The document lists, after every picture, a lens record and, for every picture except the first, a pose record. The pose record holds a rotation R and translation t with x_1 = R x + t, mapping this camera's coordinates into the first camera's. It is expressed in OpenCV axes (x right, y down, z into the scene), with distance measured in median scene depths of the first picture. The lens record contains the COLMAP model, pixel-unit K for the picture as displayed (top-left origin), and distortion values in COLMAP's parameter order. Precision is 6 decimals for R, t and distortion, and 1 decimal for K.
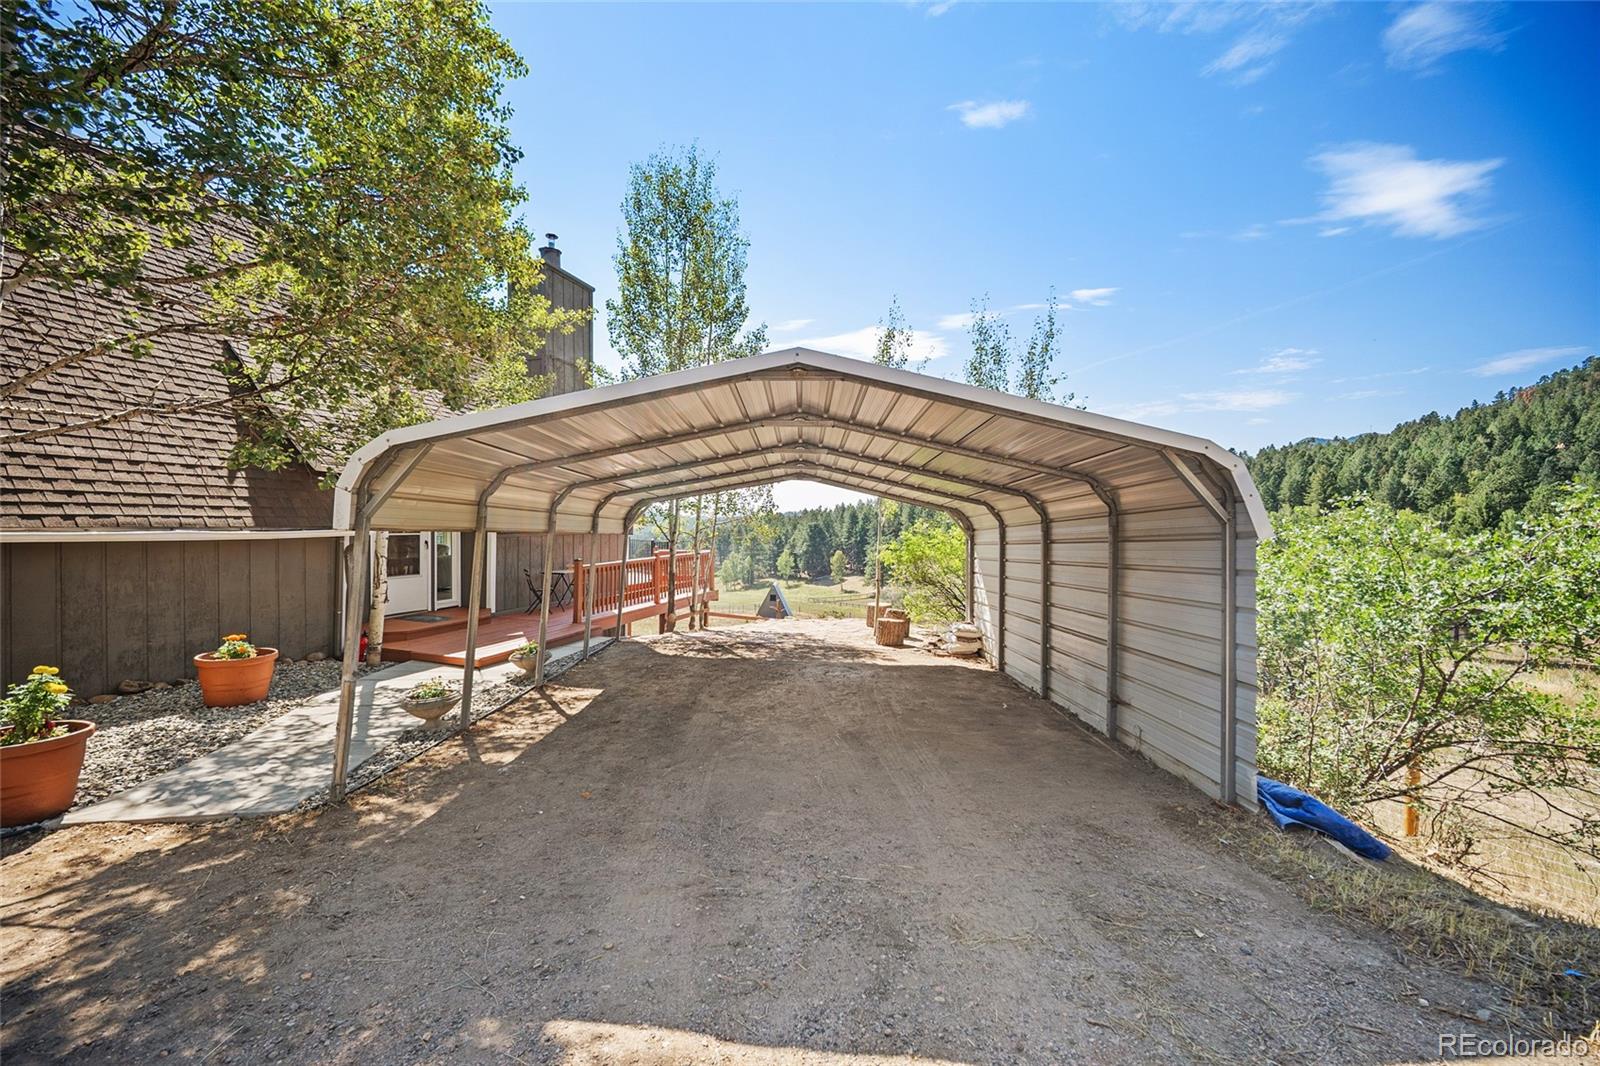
lens RADIAL K [[627.4, 0, 795.3], [0, 627.4, 529.3], [0, 0, 1]] dist [-0.002484, 0.001179]
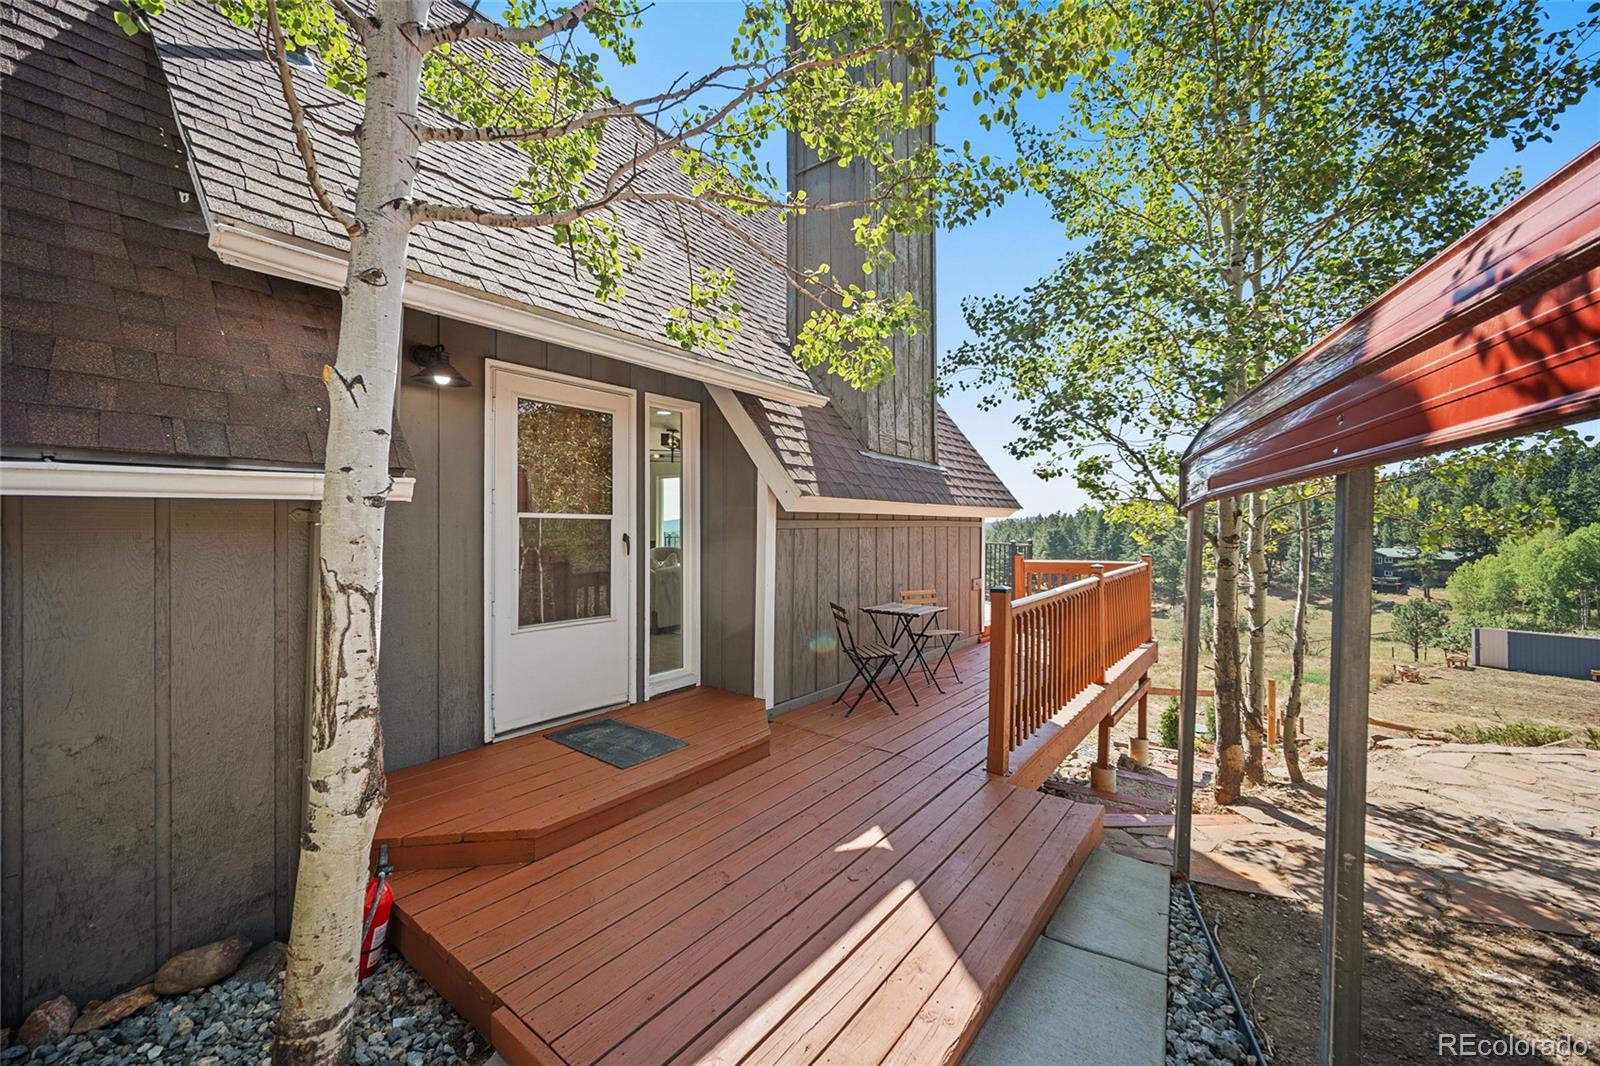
lens RADIAL K [[627.4, 0, 809.6], [0, 627.4, 526.8], [0, 0, 1]] dist [-0.002484, 0.001179]
pose [[0.950040, -0.005421, -0.312081, -0.541637], [0.000343, 0.999867, -0.016324, 0.031746], [0.312127, 0.015402, 0.949915, 1.015099]]
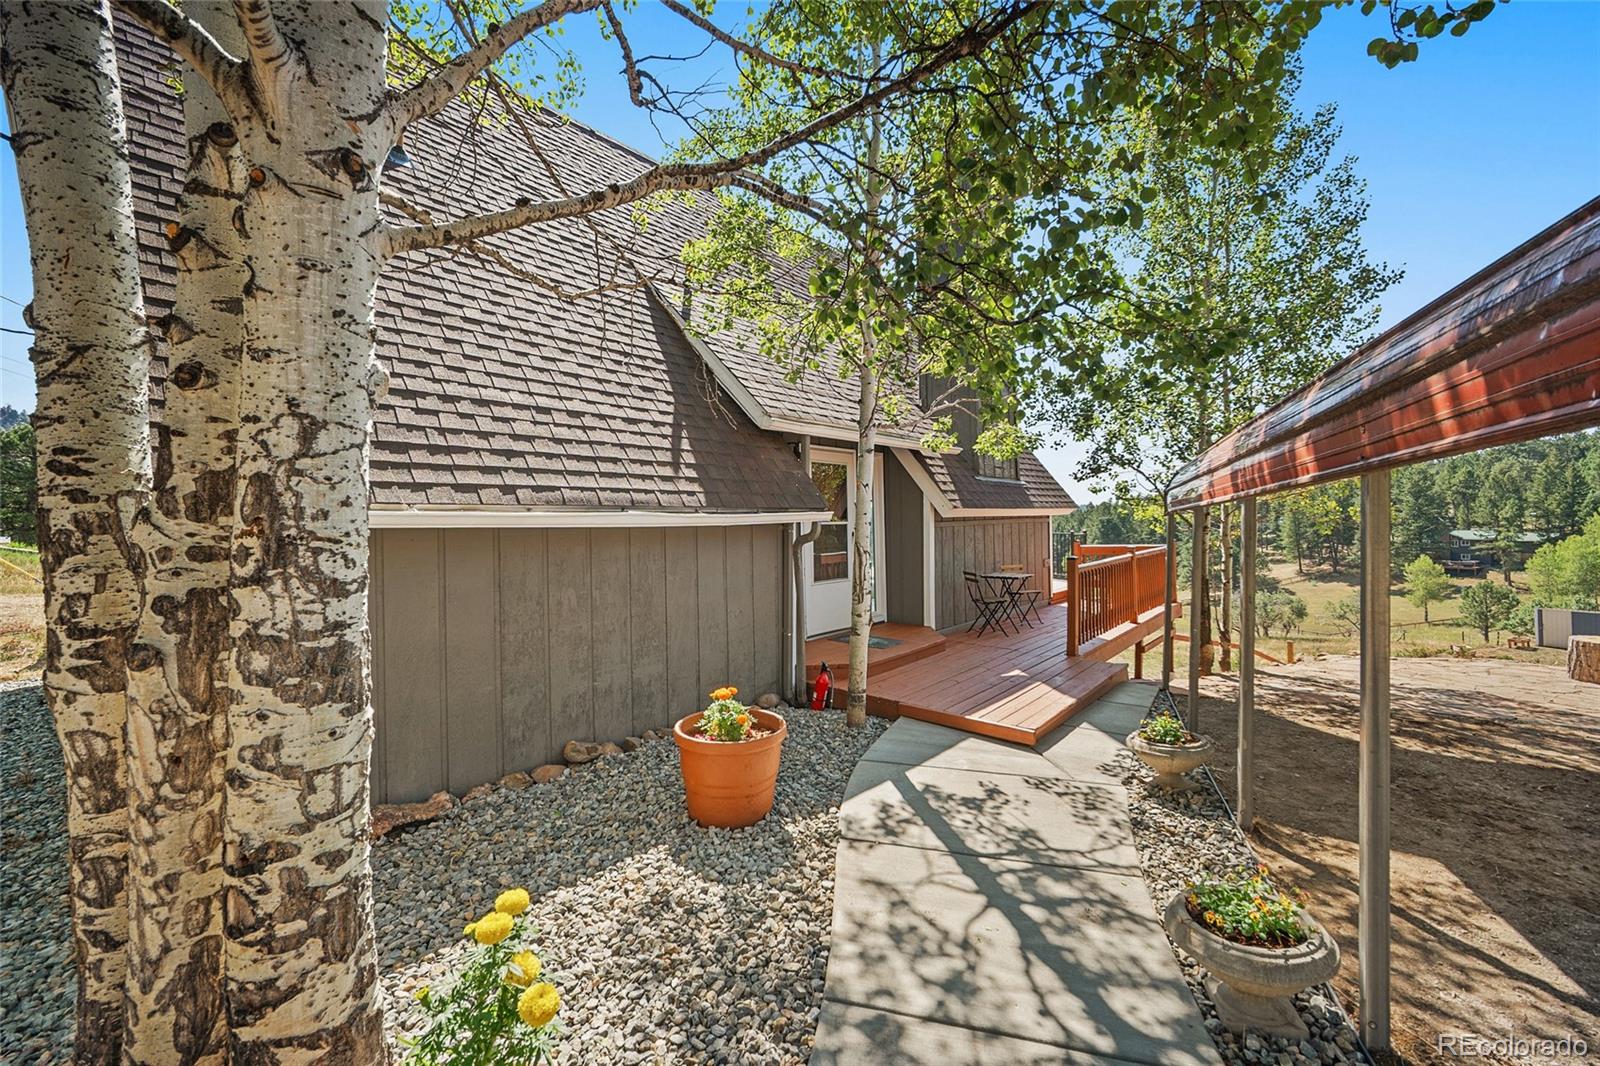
lens RADIAL K [[627.4, 0, 799.6], [0, 627.4, 518.3], [0, 0, 1]] dist [-0.002484, 0.001179]
pose [[0.922614, -0.024926, -0.384919, -0.569684], [0.018739, 0.999628, -0.019817, 0.024584], [0.385270, 0.011070, 0.922737, 0.467239]]
